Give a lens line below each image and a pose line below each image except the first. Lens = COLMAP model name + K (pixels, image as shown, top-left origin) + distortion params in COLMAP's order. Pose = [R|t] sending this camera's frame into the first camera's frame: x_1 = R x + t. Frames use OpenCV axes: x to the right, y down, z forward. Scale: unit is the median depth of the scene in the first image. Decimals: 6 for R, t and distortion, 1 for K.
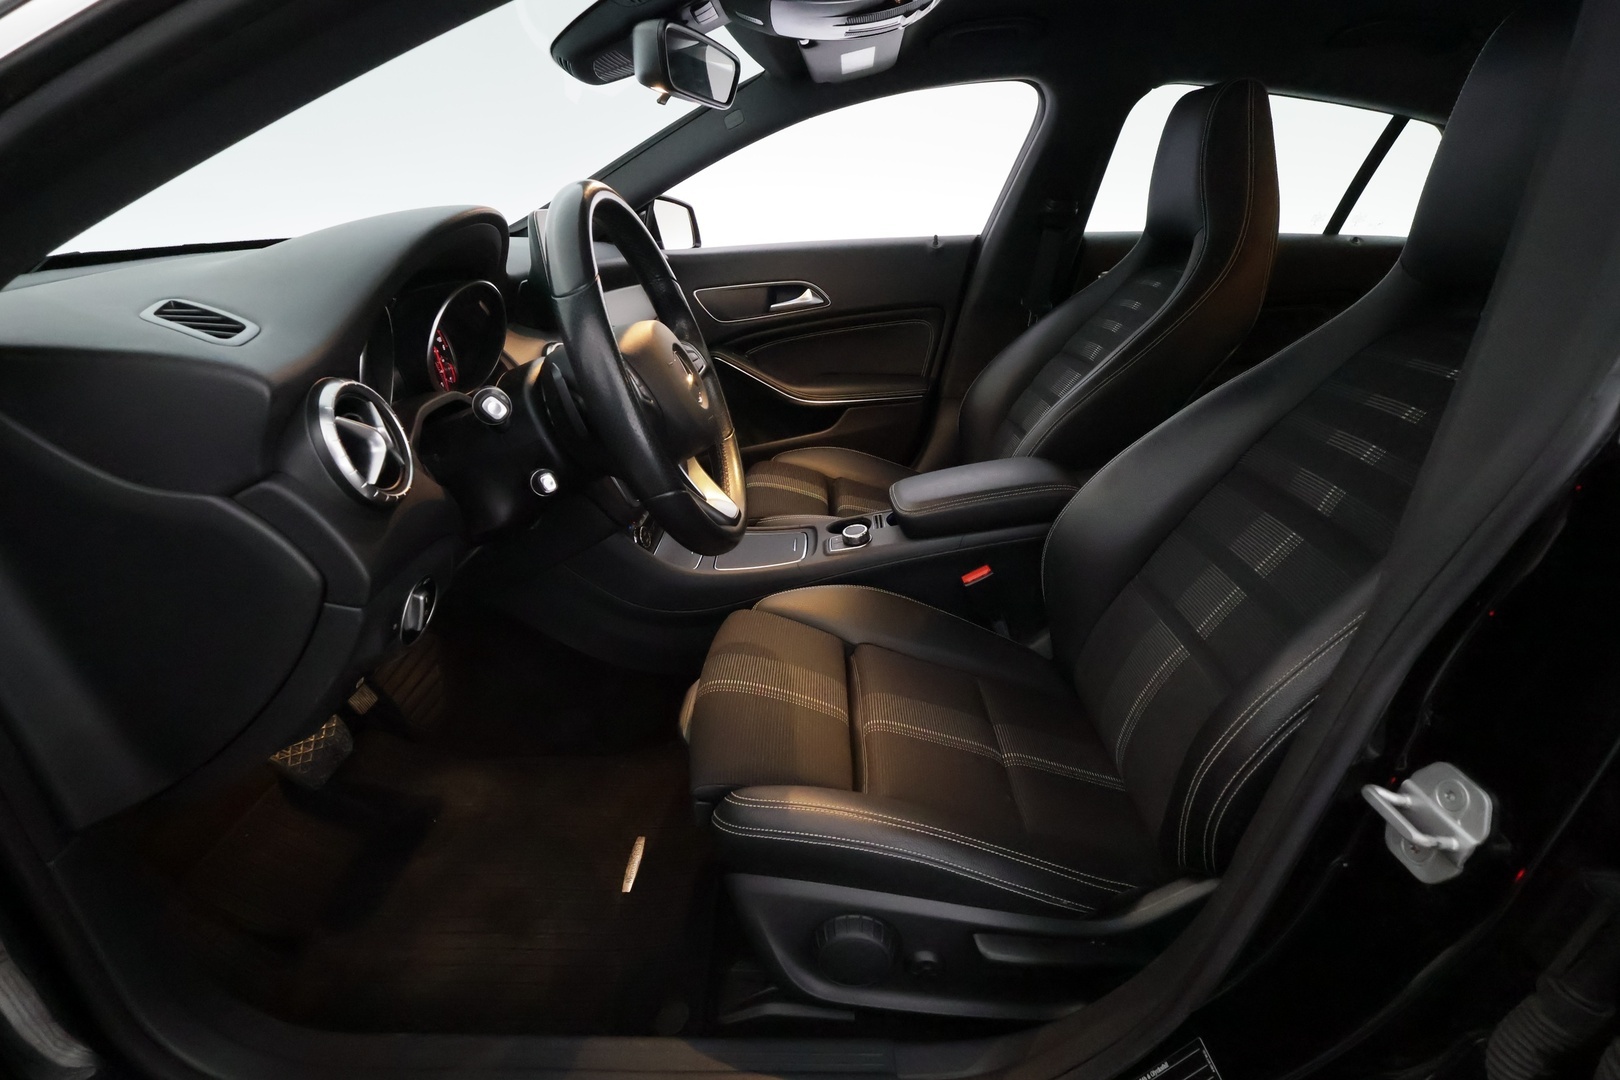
lens RADIAL K [[758.3, 0, 810.0], [0, 758.3, 540.0], [0, 0, 1]] dist [0.002358, 0.000531]
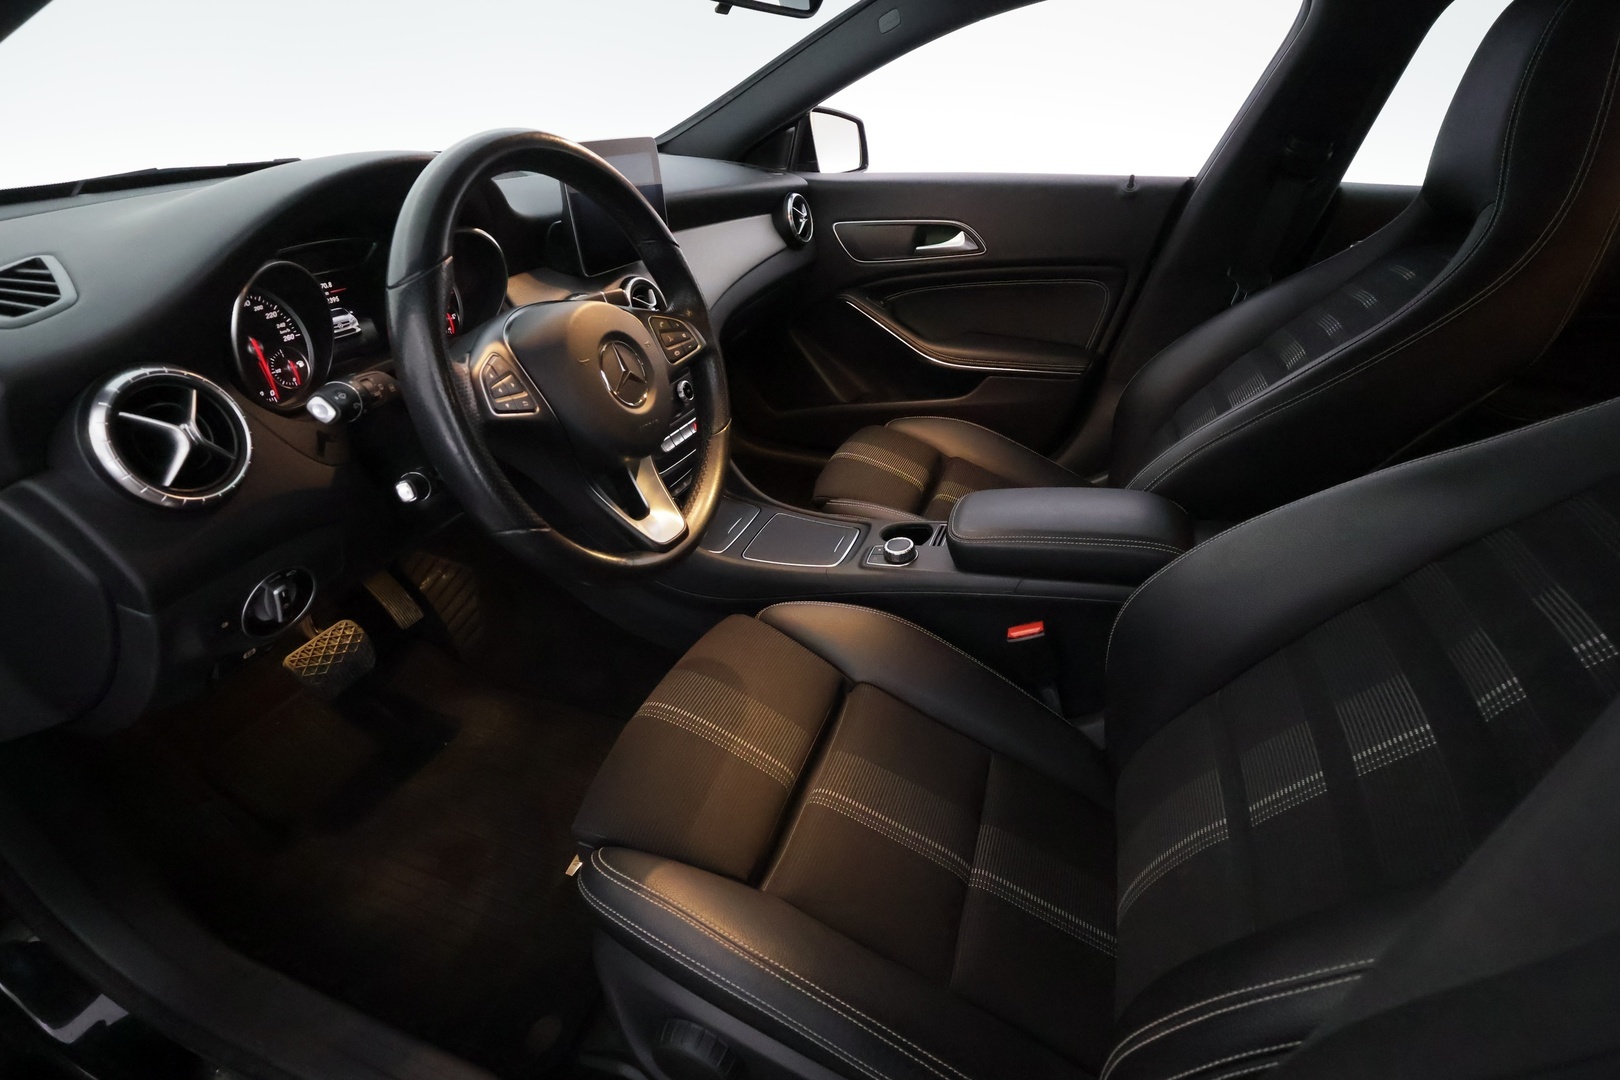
lens RADIAL K [[753.2, 0, 810.0], [0, 753.2, 540.0], [0, 0, 1]] dist [0.002331, 0.000865]
pose [[0.943298, 0.191102, -0.271420, 0.173662], [-0.158095, 0.977610, 0.138873, -0.107564], [0.291881, -0.088089, 0.952389, 0.145980]]
